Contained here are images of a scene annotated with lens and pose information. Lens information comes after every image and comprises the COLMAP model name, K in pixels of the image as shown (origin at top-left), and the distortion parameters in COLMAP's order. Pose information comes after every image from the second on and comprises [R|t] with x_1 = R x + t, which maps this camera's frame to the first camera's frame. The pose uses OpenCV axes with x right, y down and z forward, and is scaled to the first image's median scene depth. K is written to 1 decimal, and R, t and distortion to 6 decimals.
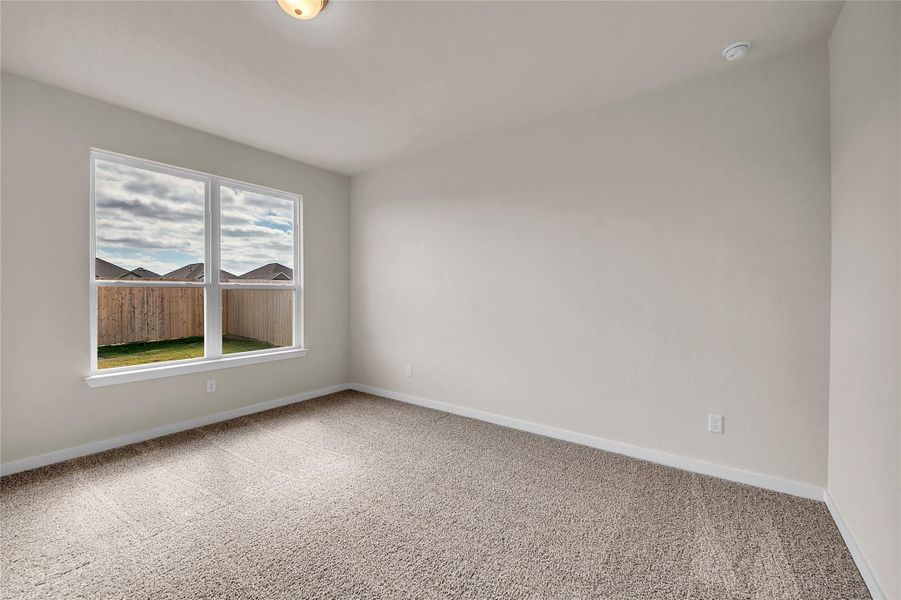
lens RADIAL K [[356.8, 0, 453.2], [0, 356.8, 288.8], [0, 0, 1]] dist [-0.010317, -0.000268]
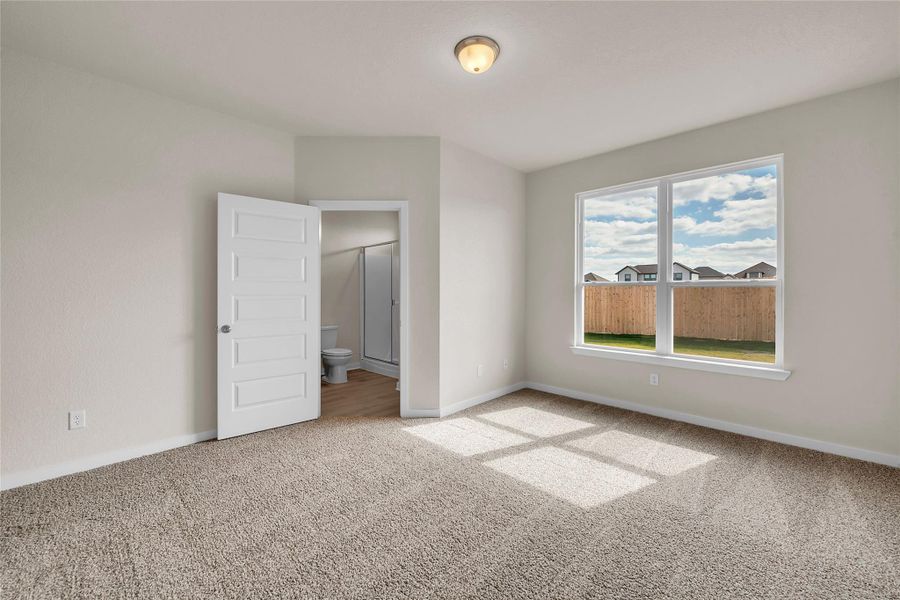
lens RADIAL K [[352.5, 0, 450.9], [0, 352.5, 292.2], [0, 0, 1]] dist [-0.021140, -0.000101]
pose [[-0.108712, 0.011610, -0.994005, 0.351314], [0.007445, 0.999913, 0.010865, -0.000948], [0.994045, -0.006220, -0.108789, 0.437533]]
